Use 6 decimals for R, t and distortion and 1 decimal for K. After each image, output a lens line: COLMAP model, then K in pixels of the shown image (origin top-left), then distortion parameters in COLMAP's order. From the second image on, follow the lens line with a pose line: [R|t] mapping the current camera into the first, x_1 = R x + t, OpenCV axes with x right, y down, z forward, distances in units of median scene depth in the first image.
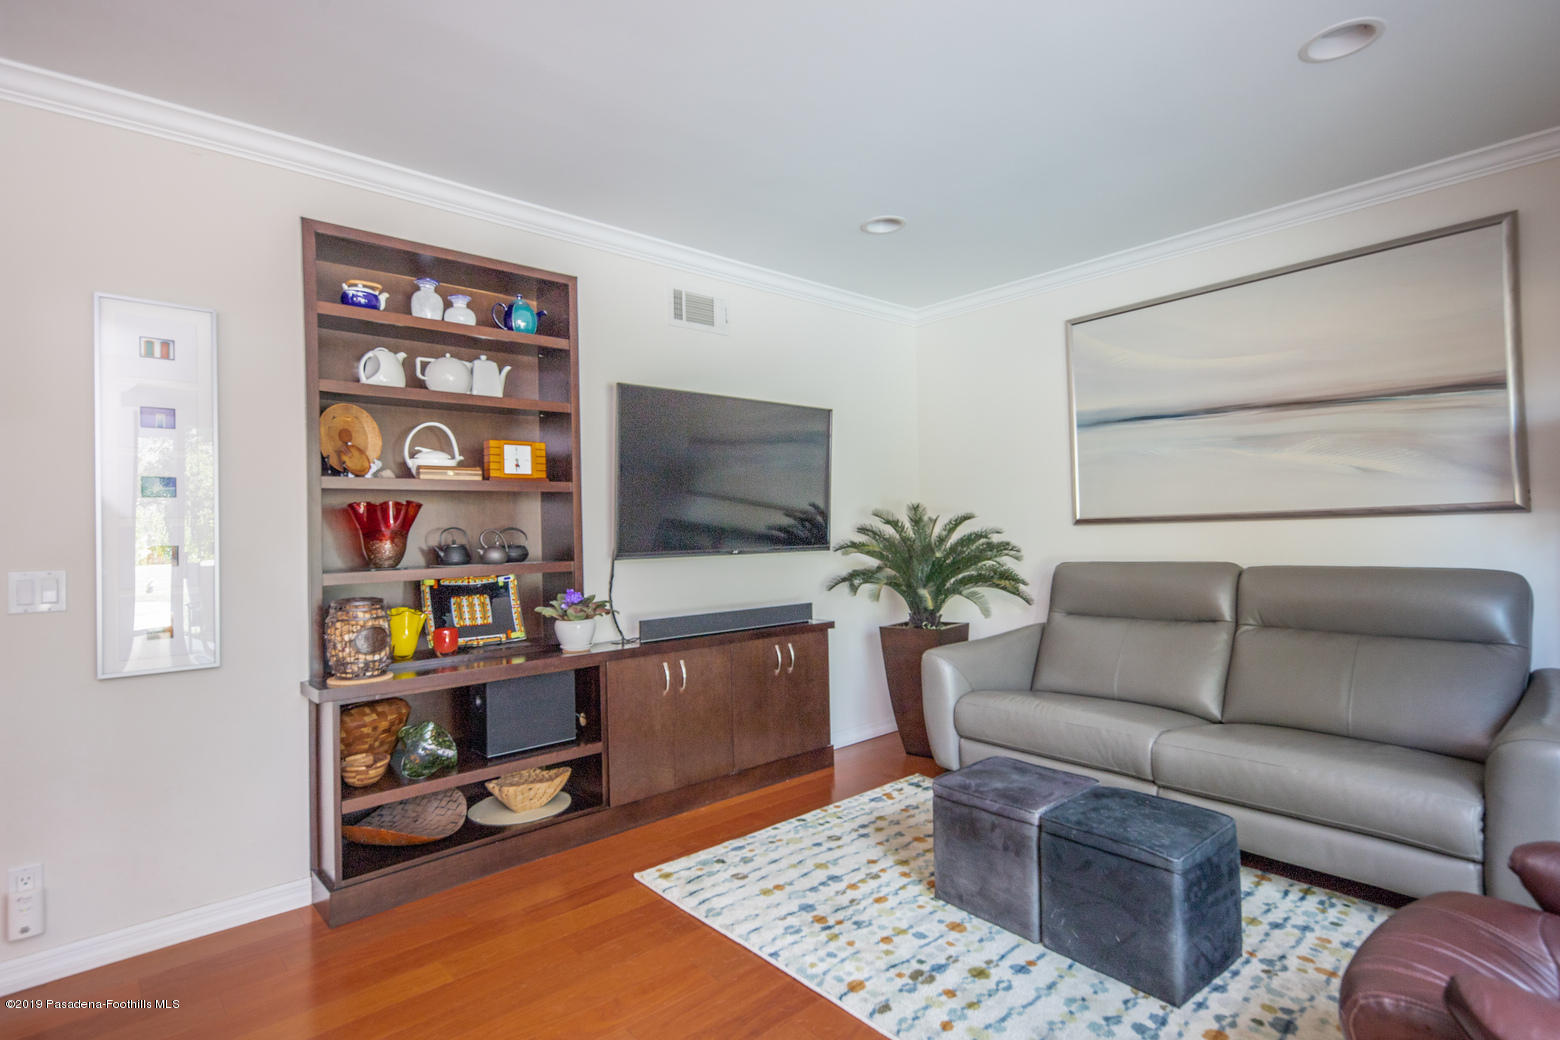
lens RADIAL K [[777.2, 0, 780.0], [0, 777.2, 520.0], [0, 0, 1]] dist [0.001878, 0.000484]
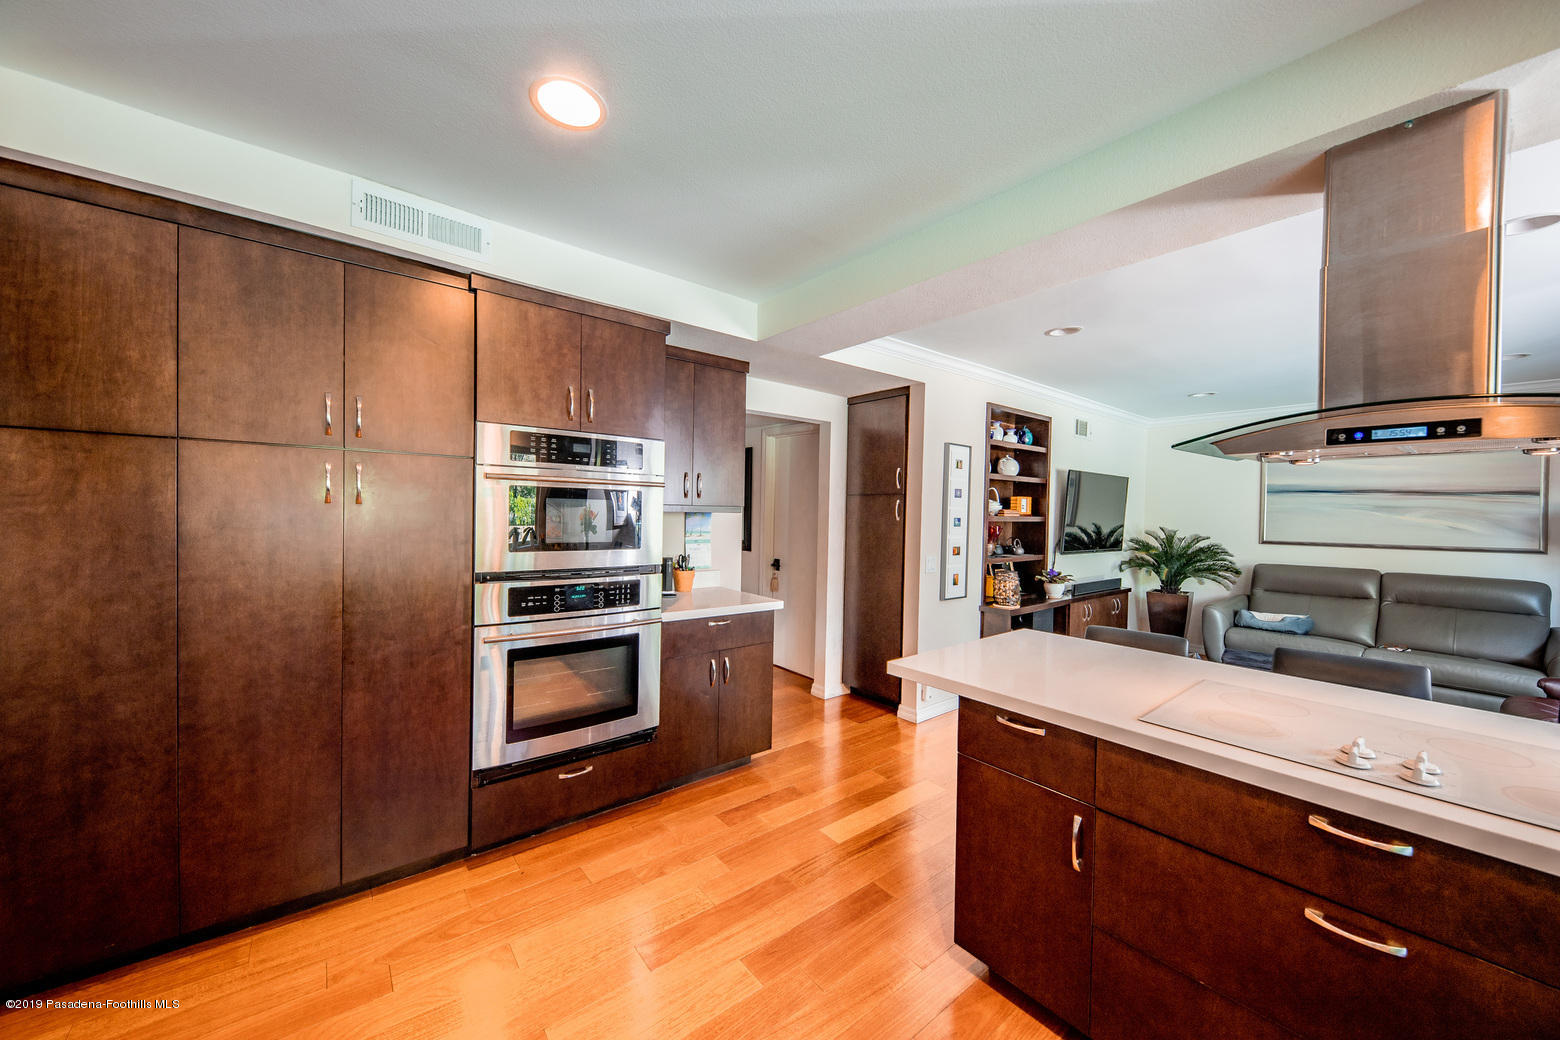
lens RADIAL K [[578.8, 0, 780.0], [0, 578.8, 520.0], [0, 0, 1]] dist [-0.000392, -0.000154]
pose [[0.997416, 0.042014, -0.058272, -0.883137], [-0.040407, 0.998777, 0.028487, -0.055087], [0.059397, -0.026059, 0.997894, -0.590009]]
